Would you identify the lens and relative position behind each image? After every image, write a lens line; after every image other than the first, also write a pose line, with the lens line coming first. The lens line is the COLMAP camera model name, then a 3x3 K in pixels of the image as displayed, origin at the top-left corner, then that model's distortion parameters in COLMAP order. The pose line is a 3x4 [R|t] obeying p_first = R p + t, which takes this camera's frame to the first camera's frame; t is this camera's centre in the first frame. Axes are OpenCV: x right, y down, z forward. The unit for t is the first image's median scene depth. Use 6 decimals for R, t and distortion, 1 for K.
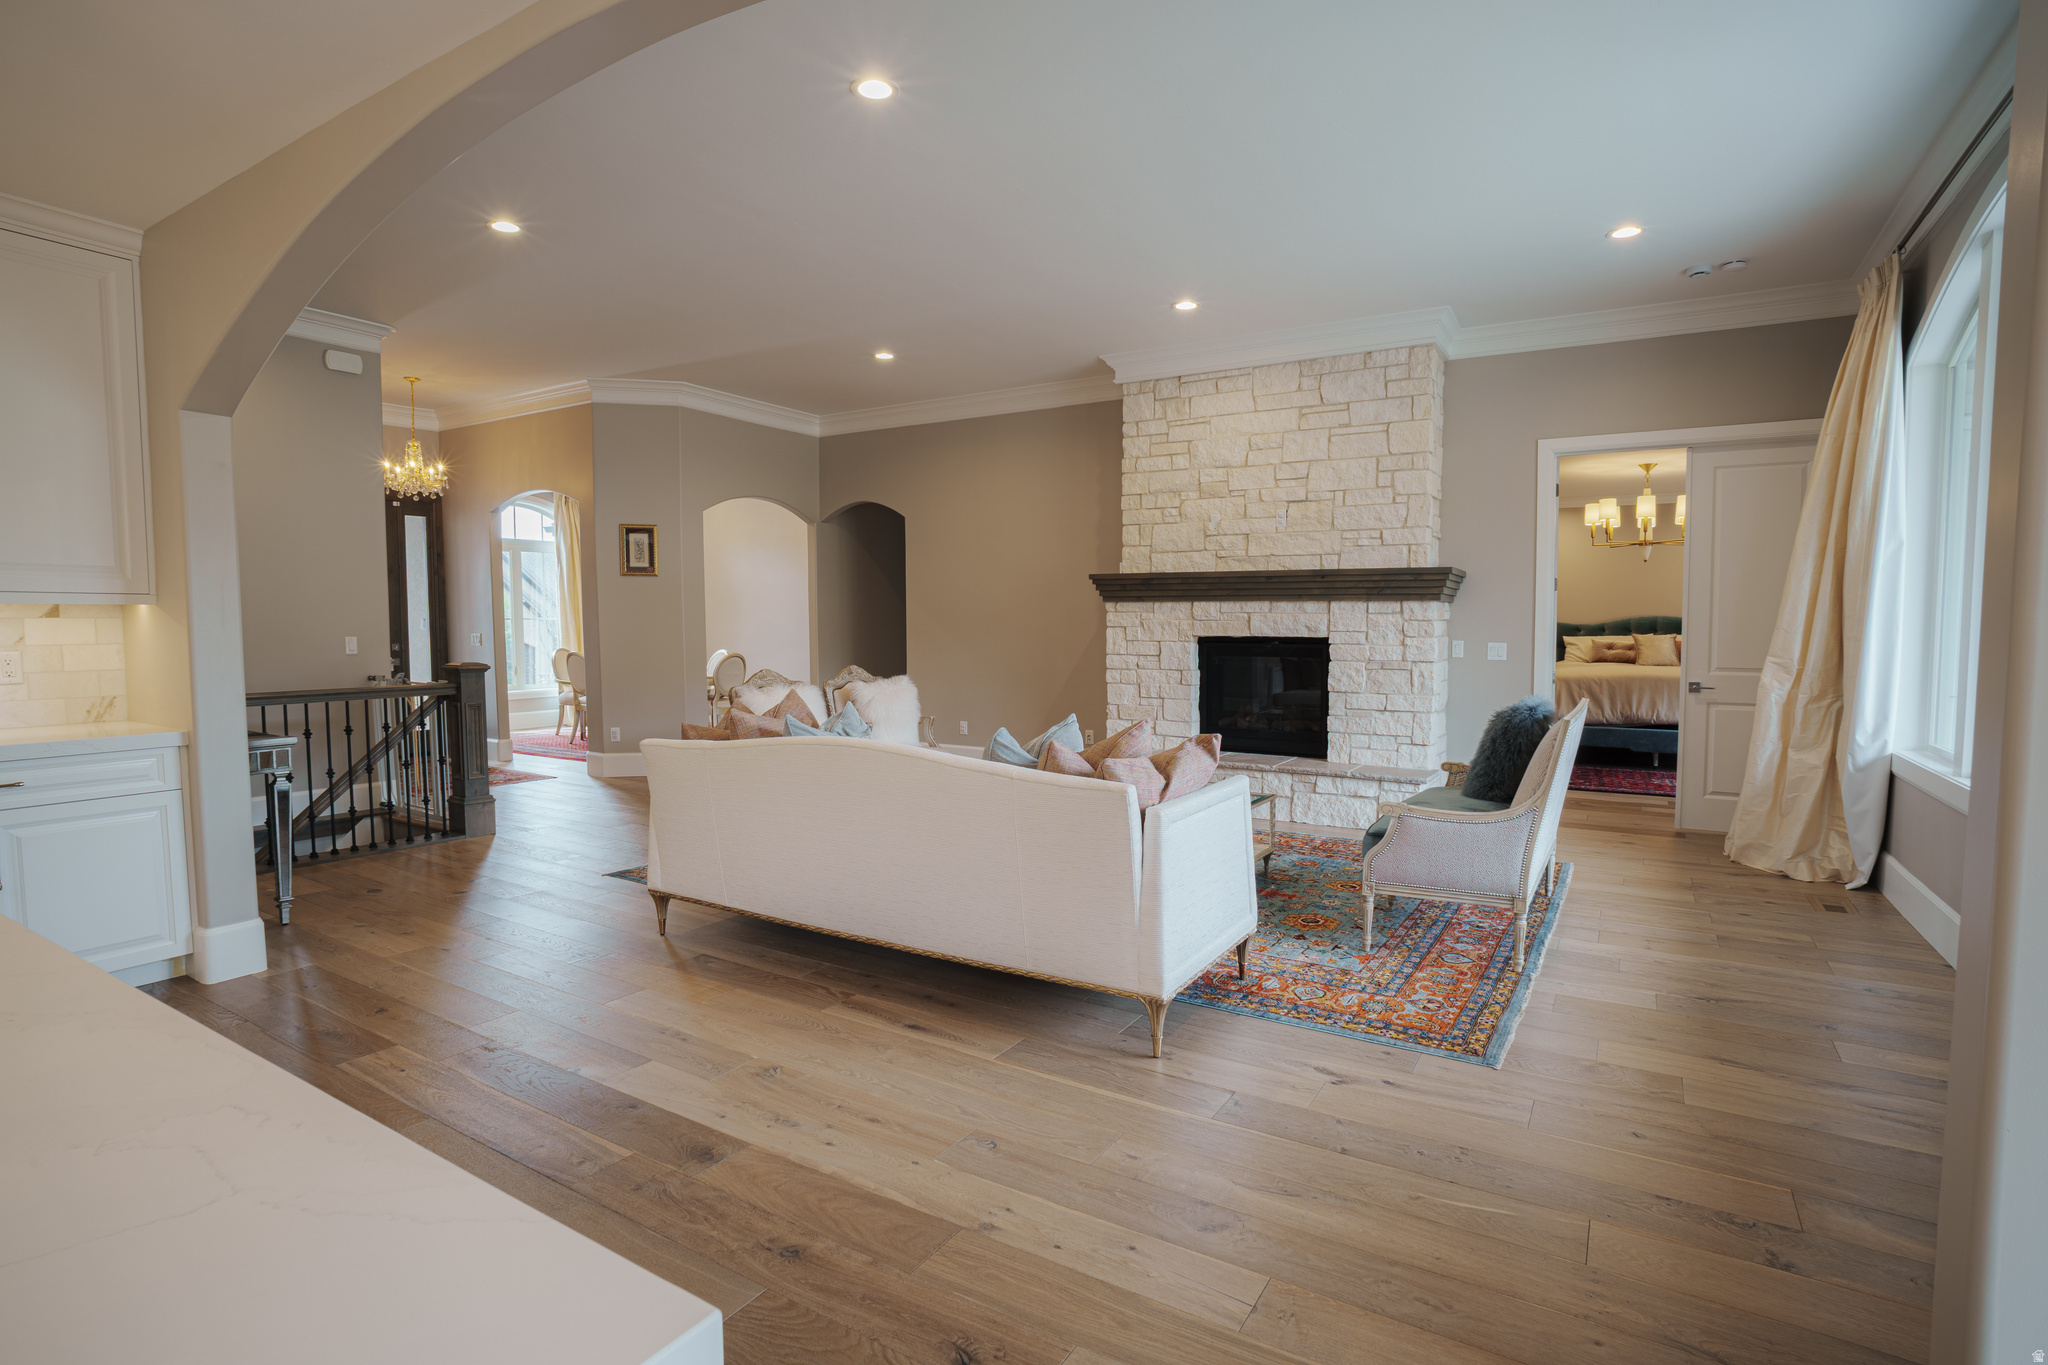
lens RADIAL K [[994.5, 0, 1017.0], [0, 994.5, 688.2], [0, 0, 1]] dist [-0.030935, 0.016323]
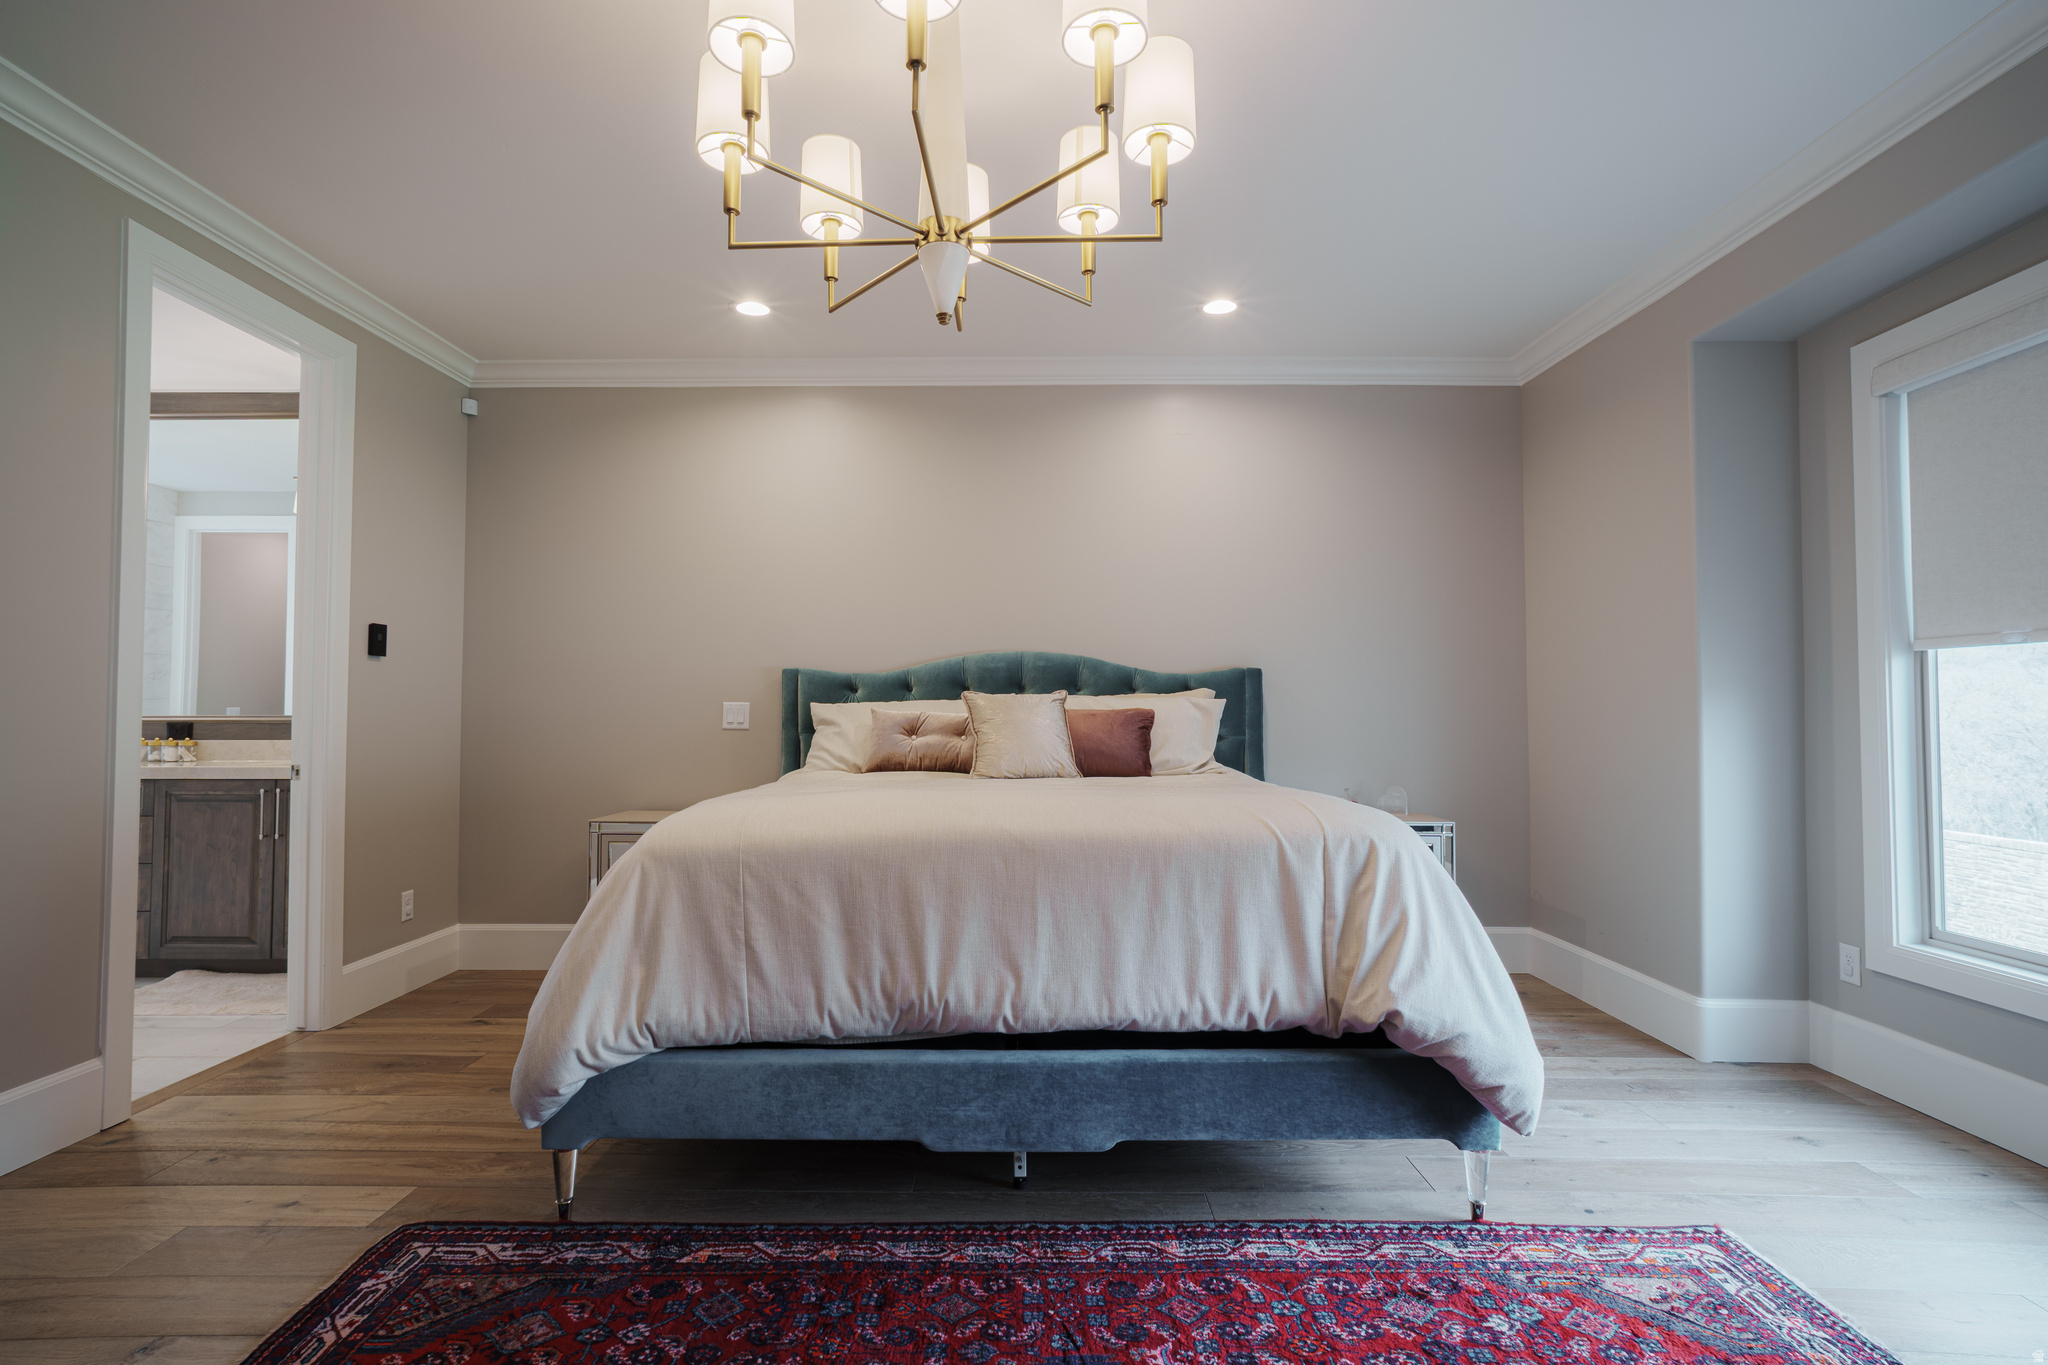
lens RADIAL K [[994.5, 0, 1017.0], [0, 994.5, 688.2], [0, 0, 1]] dist [-0.030935, 0.016323]
pose [[0.854725, 0.021130, 0.518651, 0.443798], [0.033466, 0.994849, -0.095681, -0.020406], [-0.518002, 0.099138, 0.849615, 0.666950]]
